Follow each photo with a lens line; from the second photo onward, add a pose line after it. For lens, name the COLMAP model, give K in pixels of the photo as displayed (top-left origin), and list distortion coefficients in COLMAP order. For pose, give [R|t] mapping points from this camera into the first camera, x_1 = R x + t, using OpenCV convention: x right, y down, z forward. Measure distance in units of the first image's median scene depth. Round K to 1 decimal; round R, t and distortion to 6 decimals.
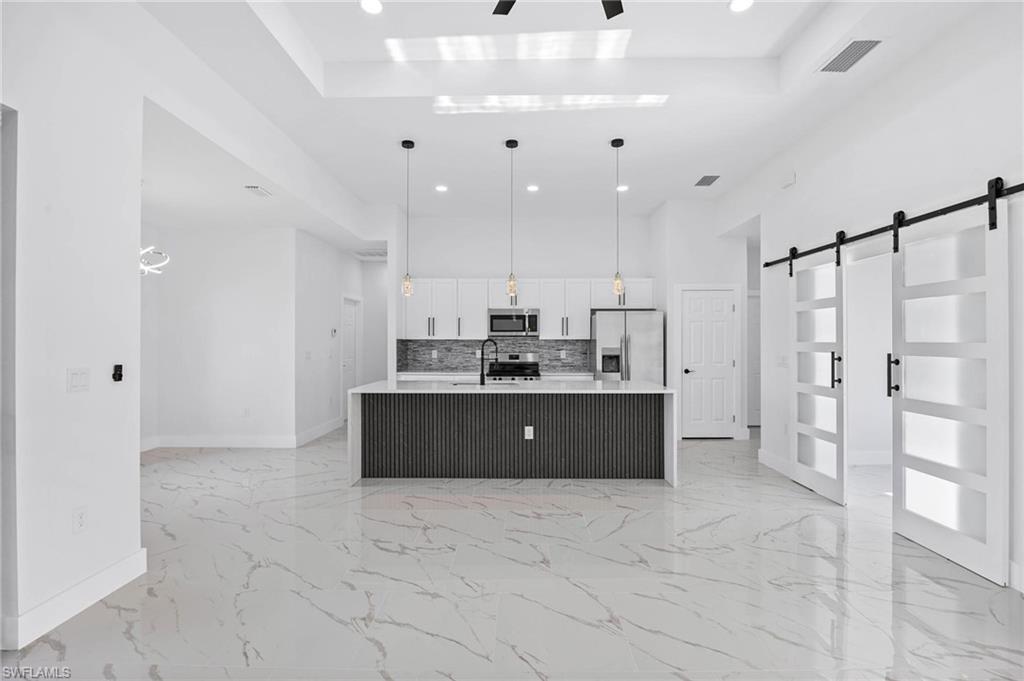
lens RADIAL K [[465.1, 0, 515.9], [0, 465.1, 338.7], [0, 0, 1]] dist [-0.015072, 0.000818]
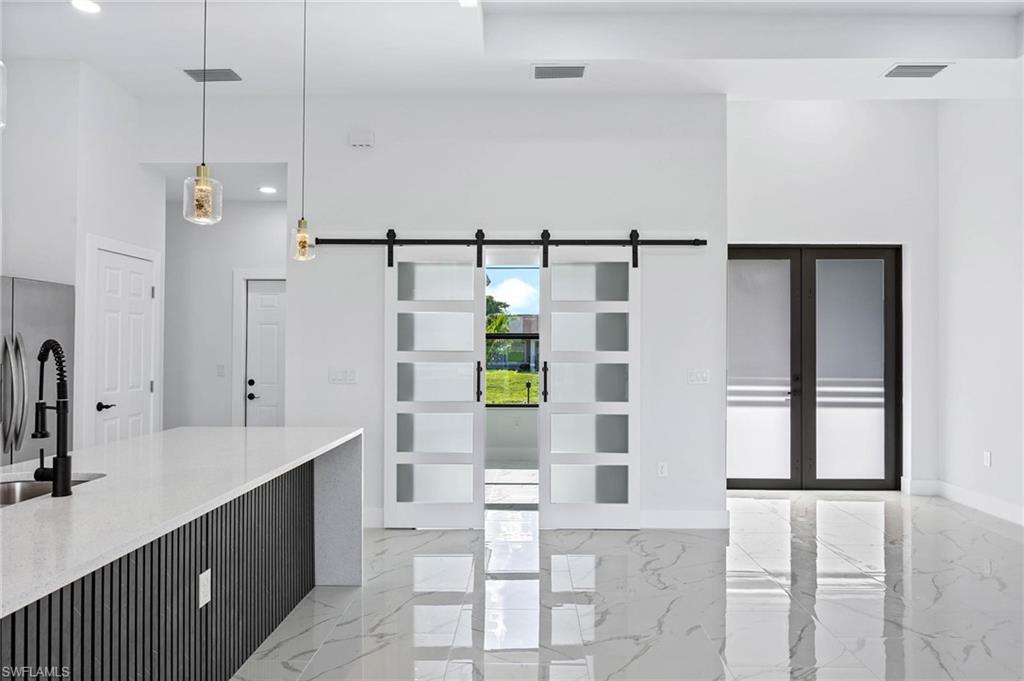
lens RADIAL K [[671.6, 0, 513.9], [0, 671.6, 341.7], [0, 0, 1]] dist [-0.002507, -0.000885]
pose [[0.007659, 0.012220, 0.999896, -0.367859], [-0.008948, 0.999886, -0.012151, 0.002739], [-0.999931, -0.008854, 0.007767, 0.521426]]
